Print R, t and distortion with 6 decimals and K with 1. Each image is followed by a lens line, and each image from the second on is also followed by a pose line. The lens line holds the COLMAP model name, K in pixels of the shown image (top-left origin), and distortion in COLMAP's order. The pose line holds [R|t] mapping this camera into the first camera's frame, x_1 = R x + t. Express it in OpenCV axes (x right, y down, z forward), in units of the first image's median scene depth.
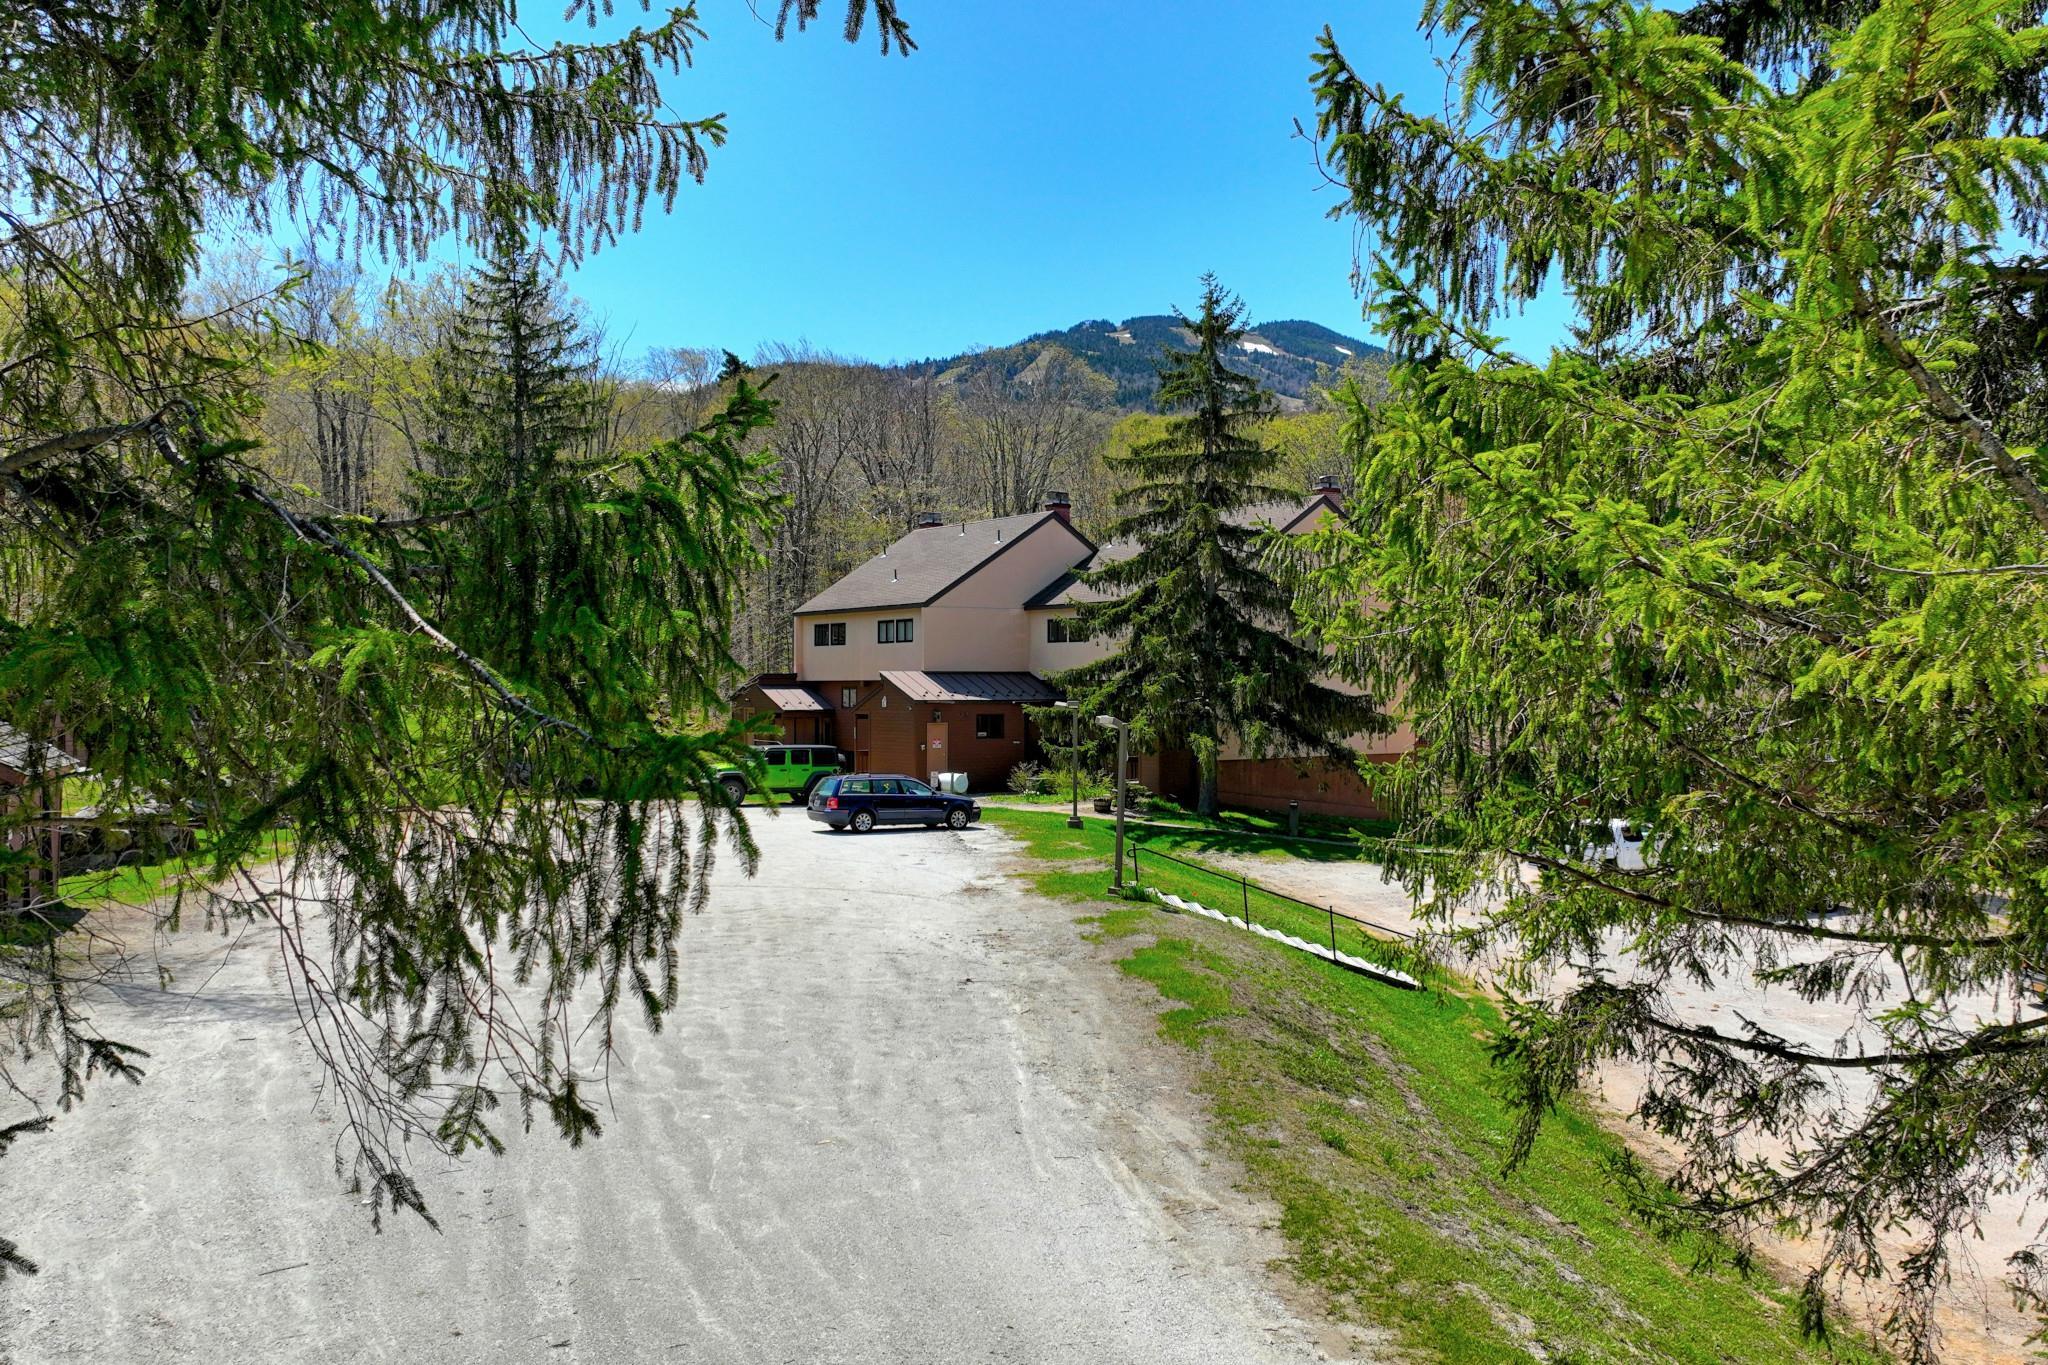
lens RADIAL K [[1720.5, 0, 1052.3], [0, 1720.5, 674.3], [0, 0, 1]] dist [0.005878, -0.018033]
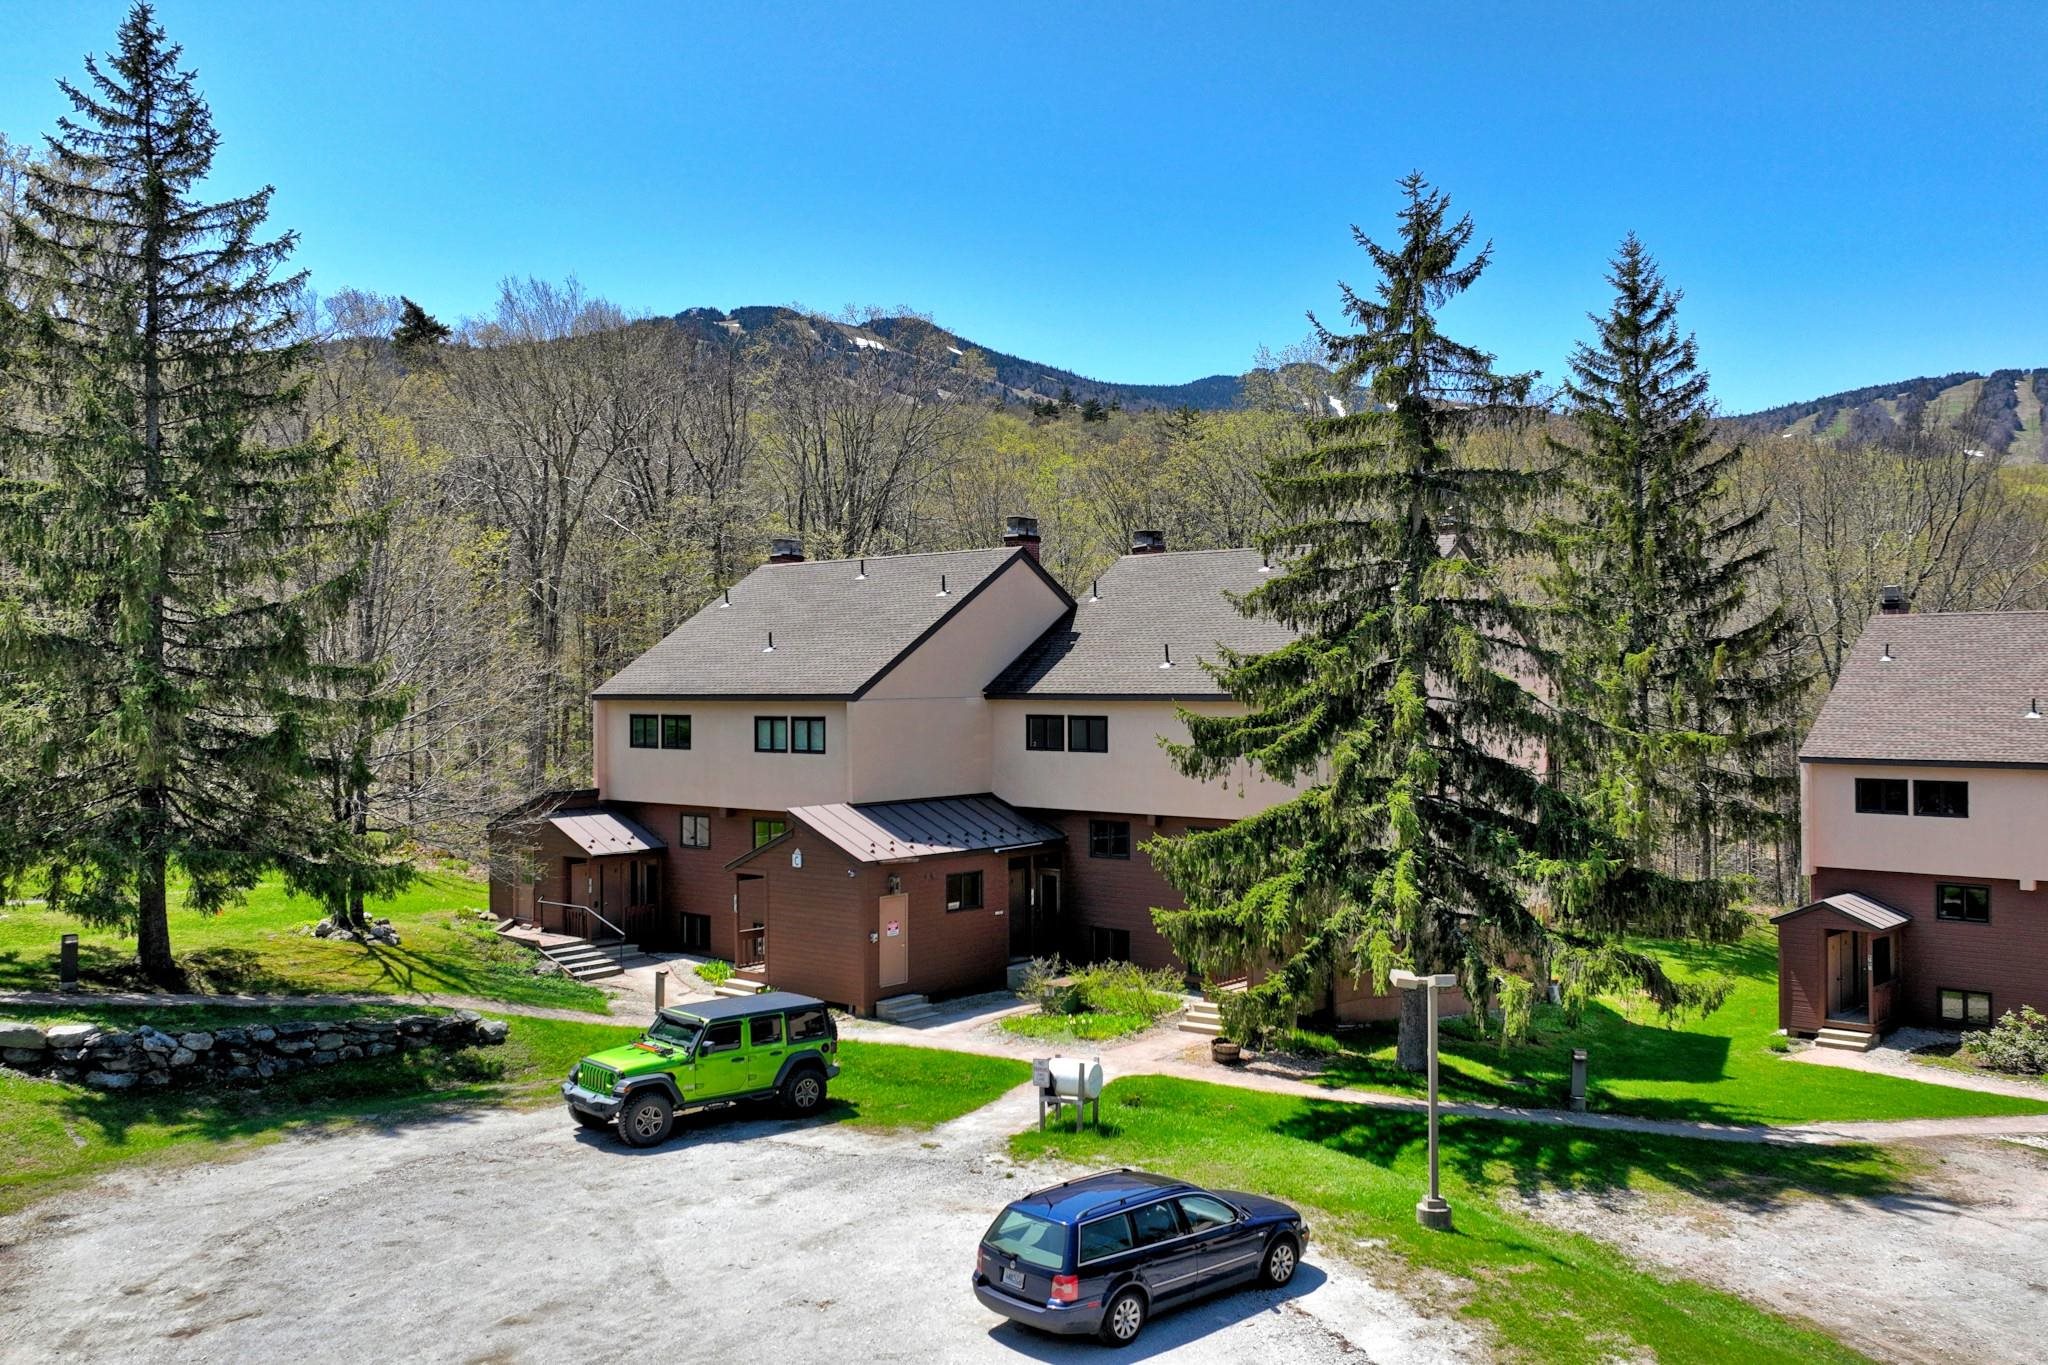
lens RADIAL K [[1720.5, 0, 1052.3], [0, 1720.5, 674.3], [0, 0, 1]] dist [0.005878, -0.018033]
pose [[0.973746, -0.002429, 0.227626, -0.136805], [0.001928, 0.999995, 0.002426, -0.047165], [-0.227631, -0.001924, 0.973746, 0.349547]]
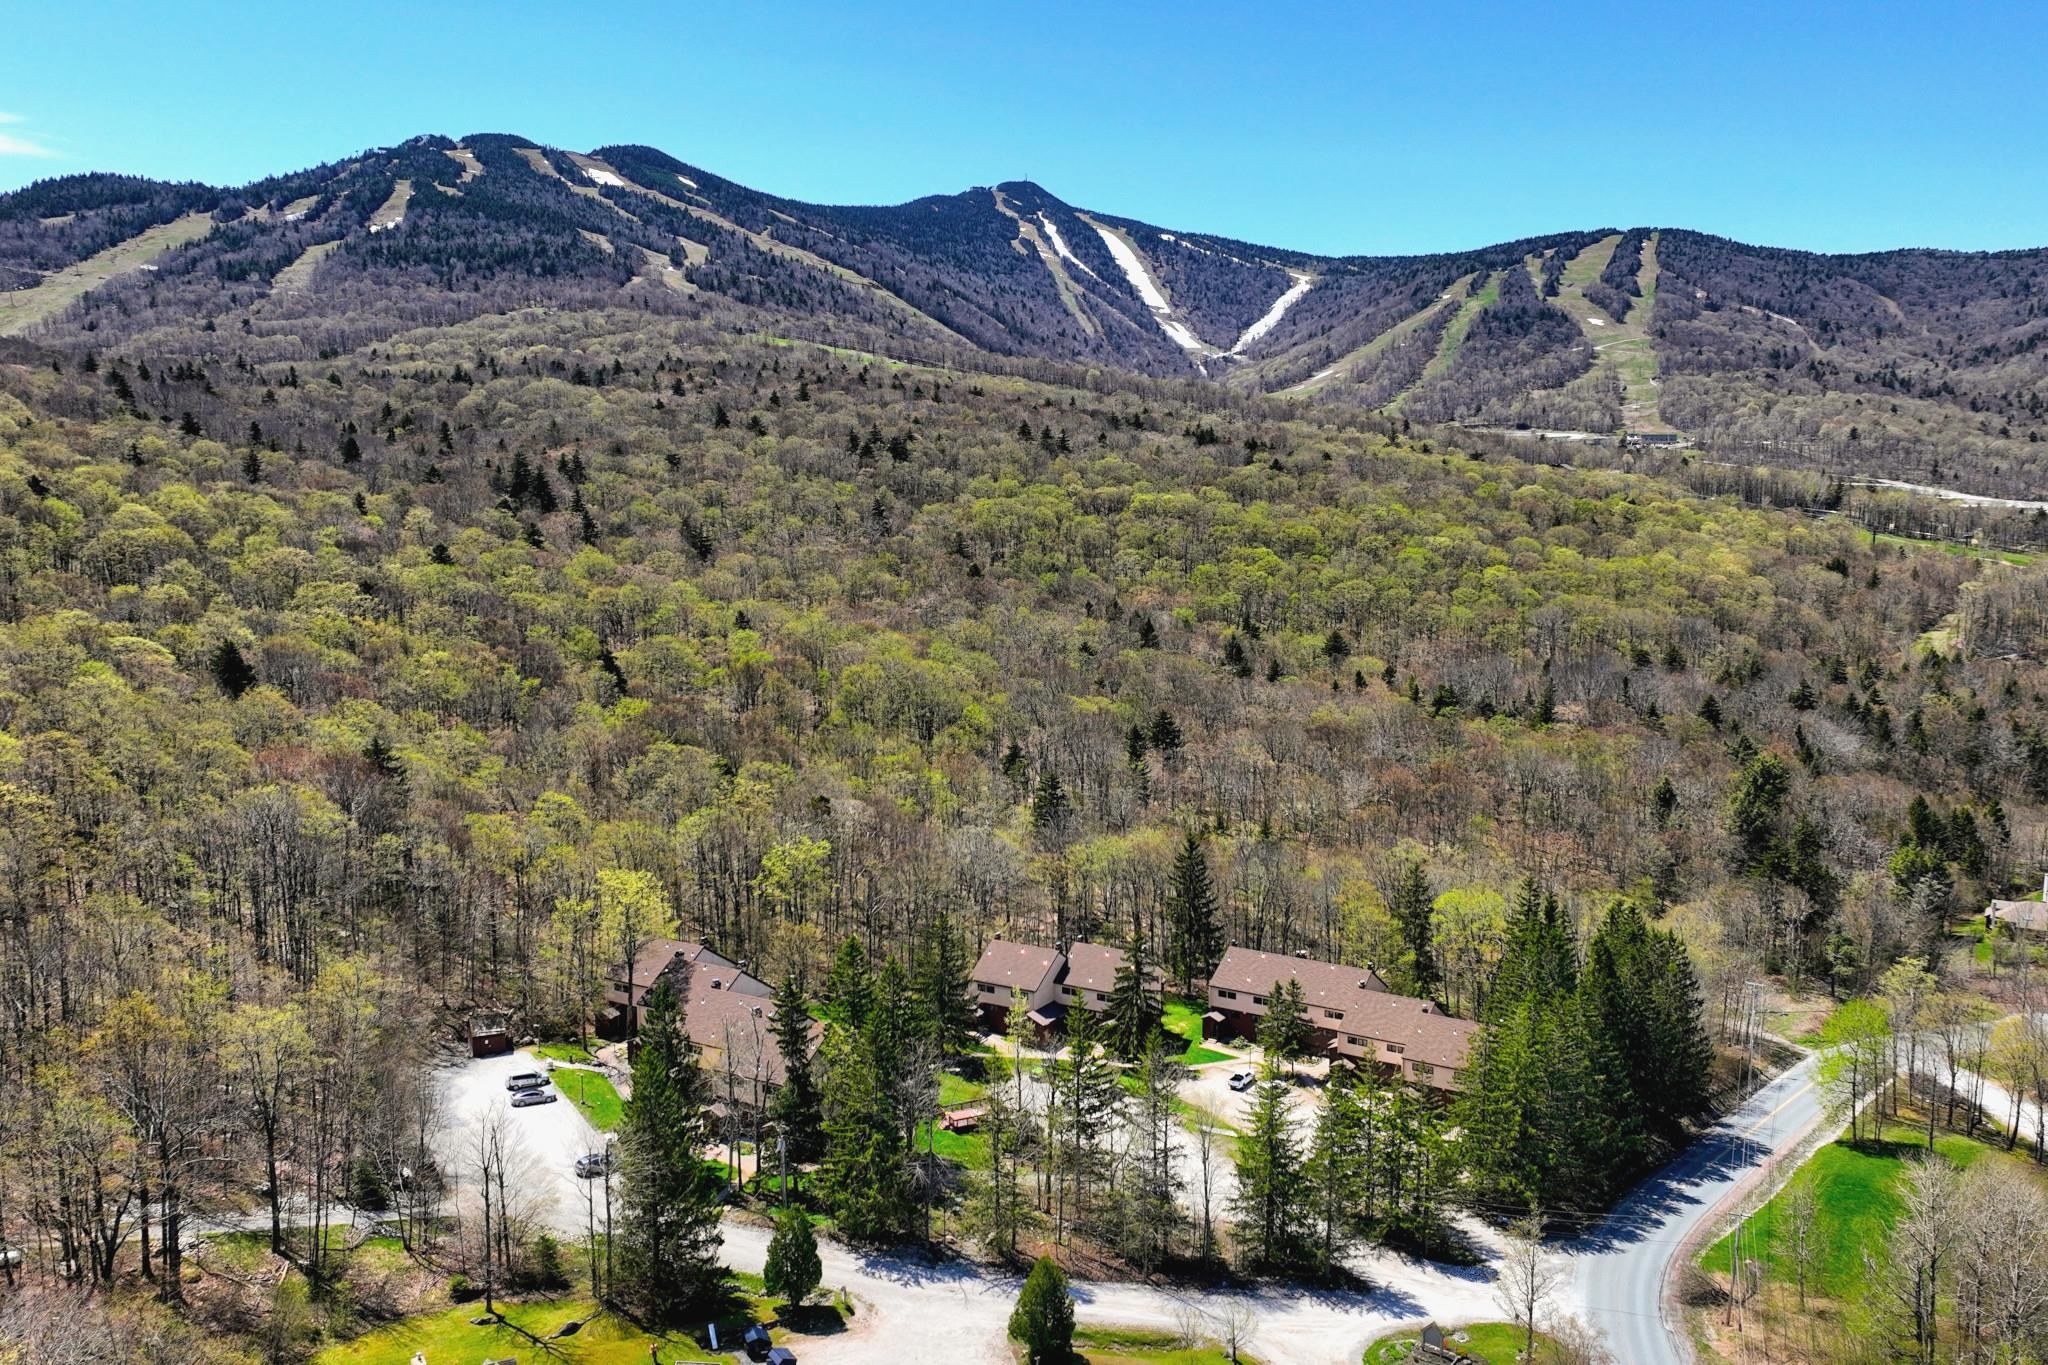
lens RADIAL K [[1720.5, 0, 1052.3], [0, 1720.5, 674.3], [0, 0, 1]] dist [0.005878, -0.018033]
pose [[0.921755, -0.047052, 0.384907, -1.250886], [-0.004936, 0.991107, 0.132976, -1.054283], [-0.387741, -0.124471, 0.913326, -1.938924]]
